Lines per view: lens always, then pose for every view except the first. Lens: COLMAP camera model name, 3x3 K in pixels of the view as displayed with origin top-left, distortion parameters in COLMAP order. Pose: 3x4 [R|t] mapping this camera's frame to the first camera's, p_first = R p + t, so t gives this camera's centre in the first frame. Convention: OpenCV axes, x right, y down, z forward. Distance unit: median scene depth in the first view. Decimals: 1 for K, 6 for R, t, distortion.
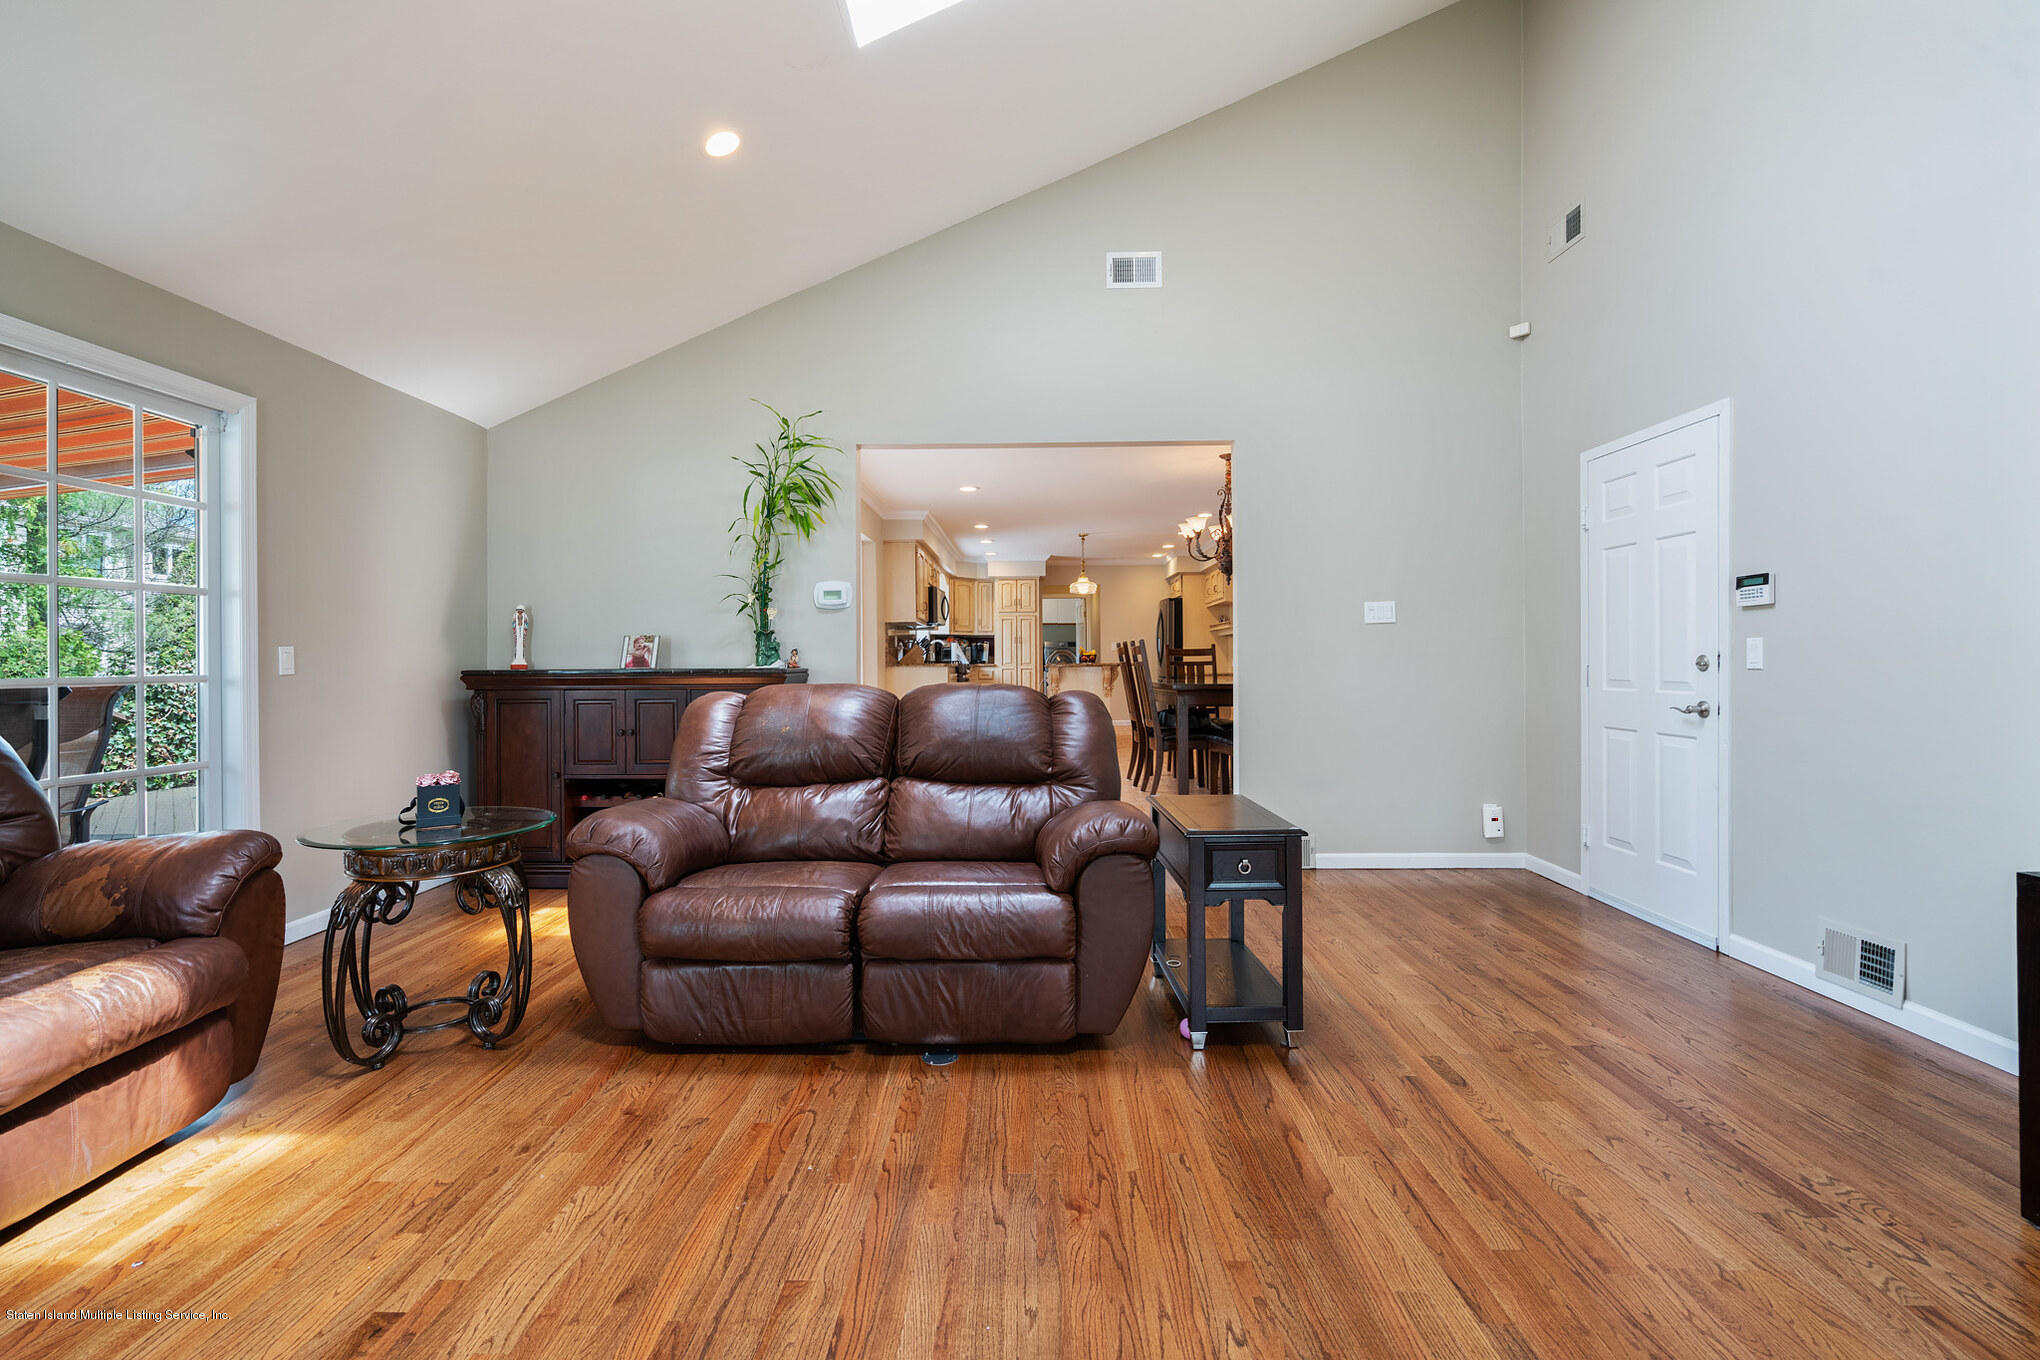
lens RADIAL K [[917.5, 0, 1002.7], [0, 917.5, 660.7], [0, 0, 1]] dist [-0.001080, 0.001433]
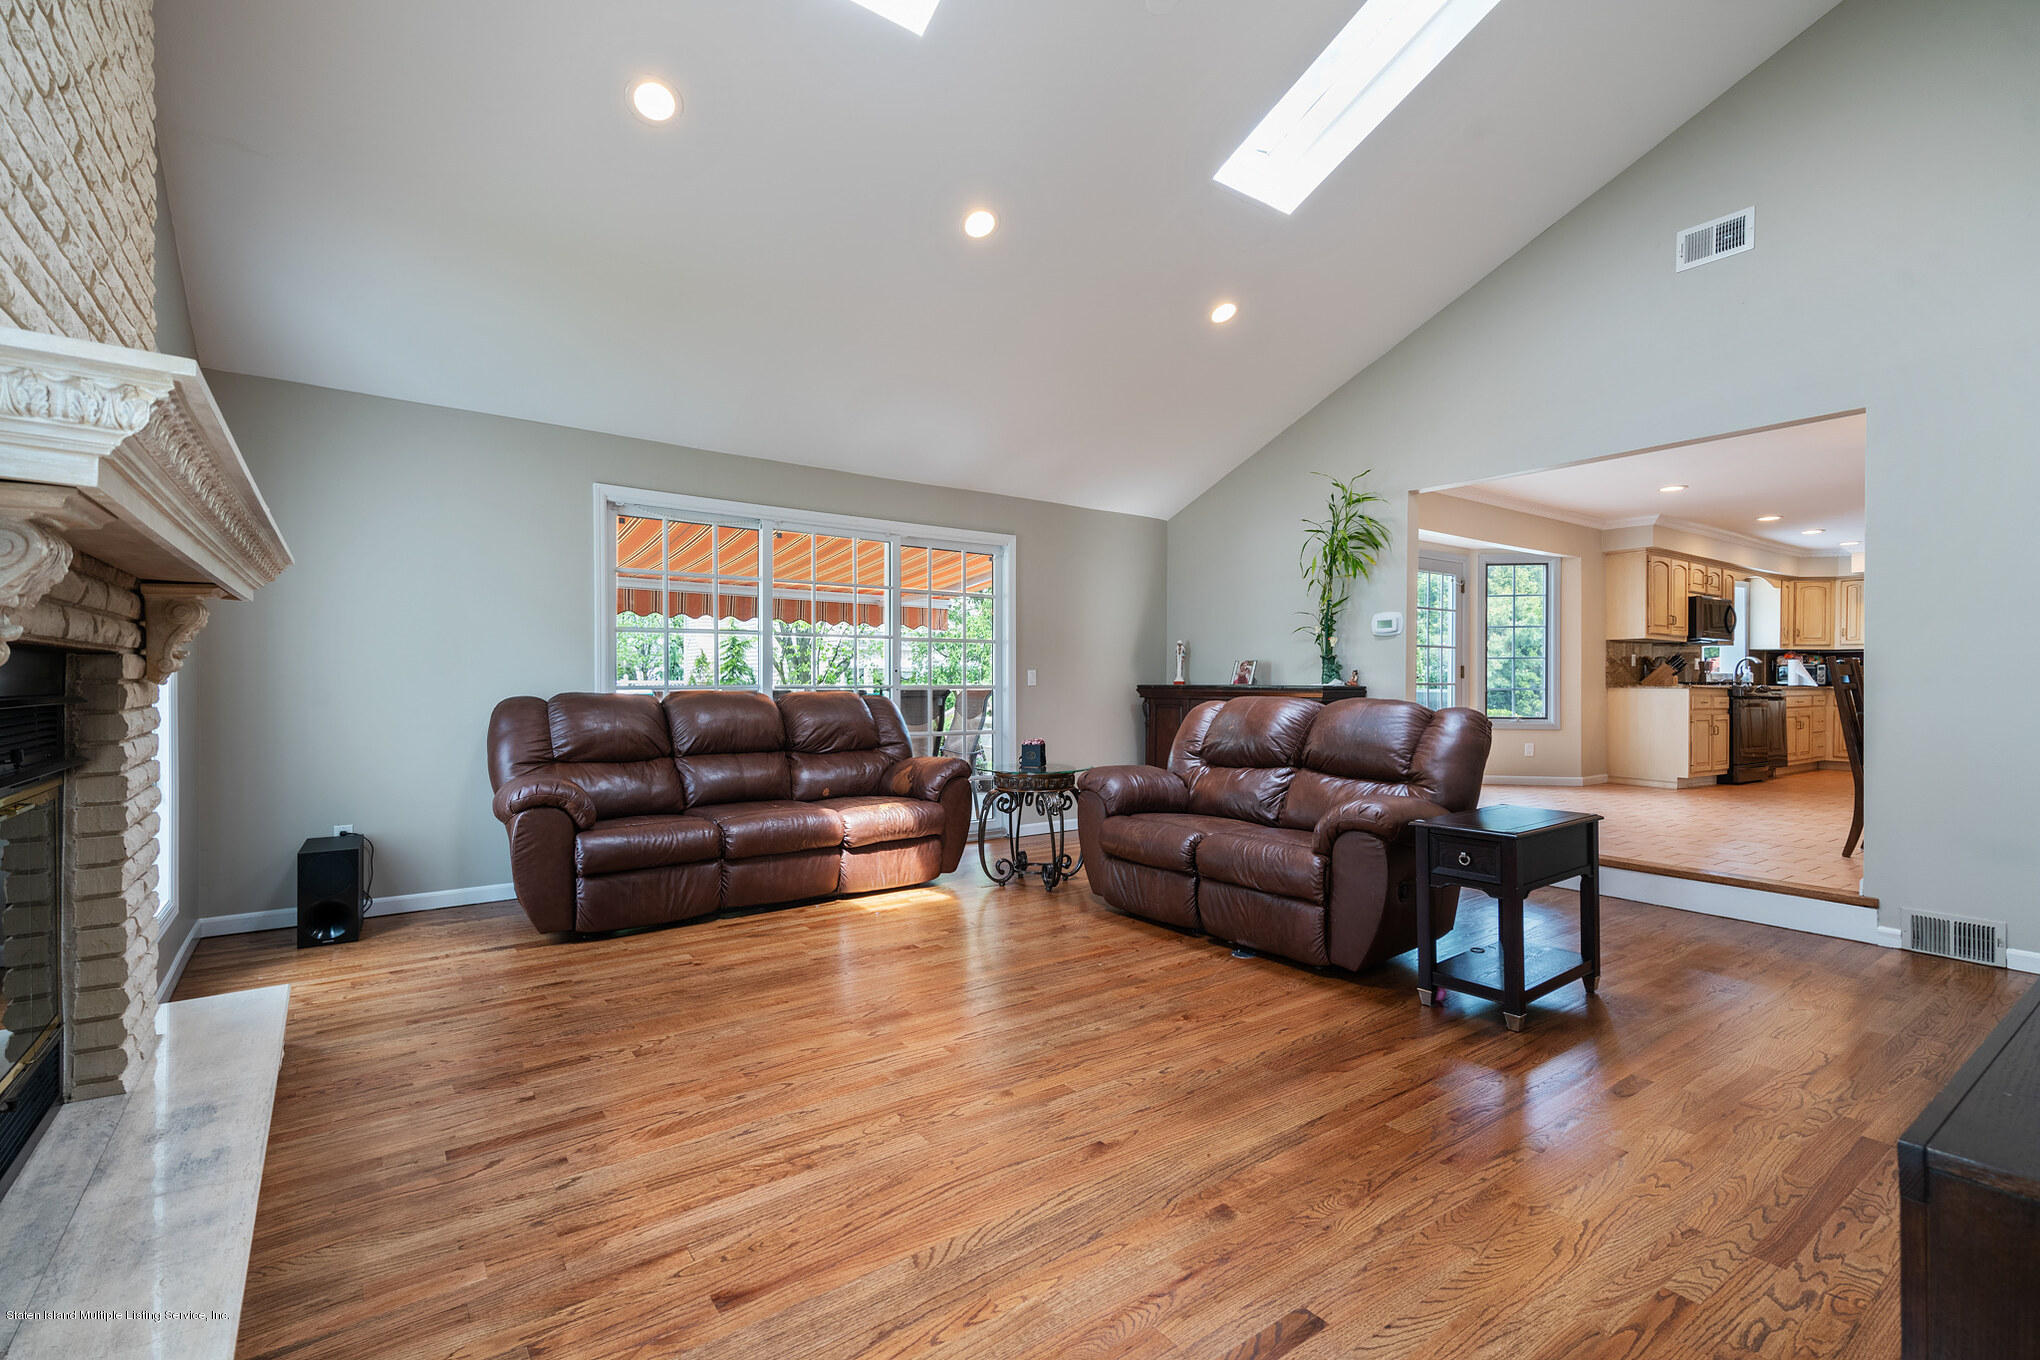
lens RADIAL K [[909.4, 0, 1022.2], [0, 909.4, 685.5], [0, 0, 1]] dist [0.047093, 0.000134]
pose [[0.616270, 0.010494, -0.787465, 0.463311], [-0.005905, 0.999945, 0.008704, -0.000503], [0.787513, -0.000714, 0.616298, -0.088100]]
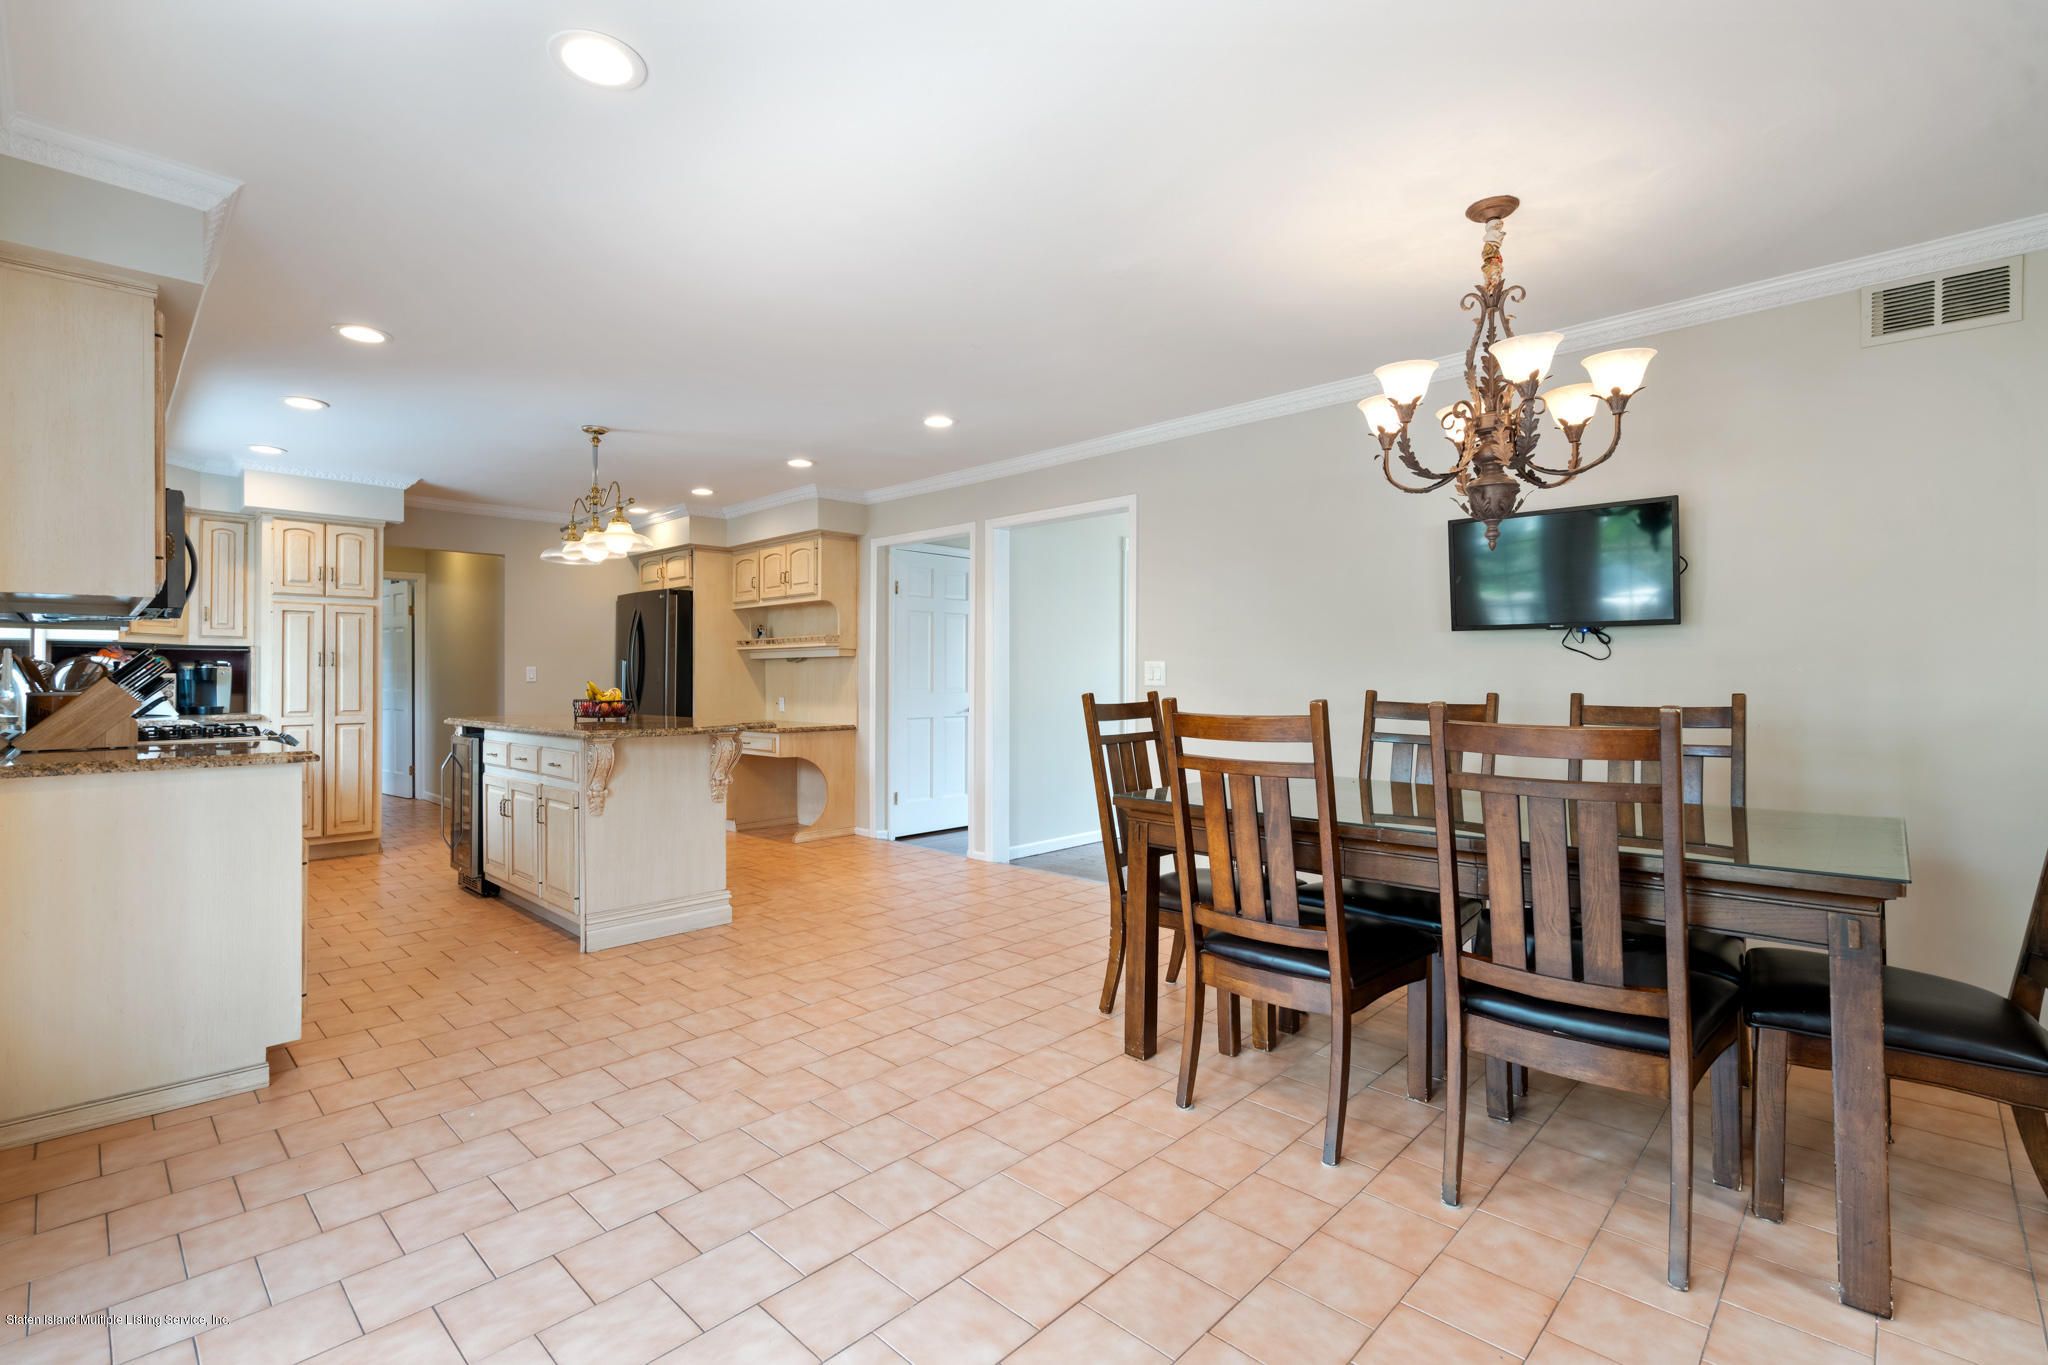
lens RADIAL K [[921.1, 0, 1006.7], [0, 921.1, 663.1], [0, 0, 1]] dist [-0.001080, 0.001433]
pose [[0.683846, 0.014940, 0.729473, -0.215732], [-0.006096, 0.999872, -0.014763, -0.041556], [-0.729601, 0.005648, 0.683850, 1.190847]]
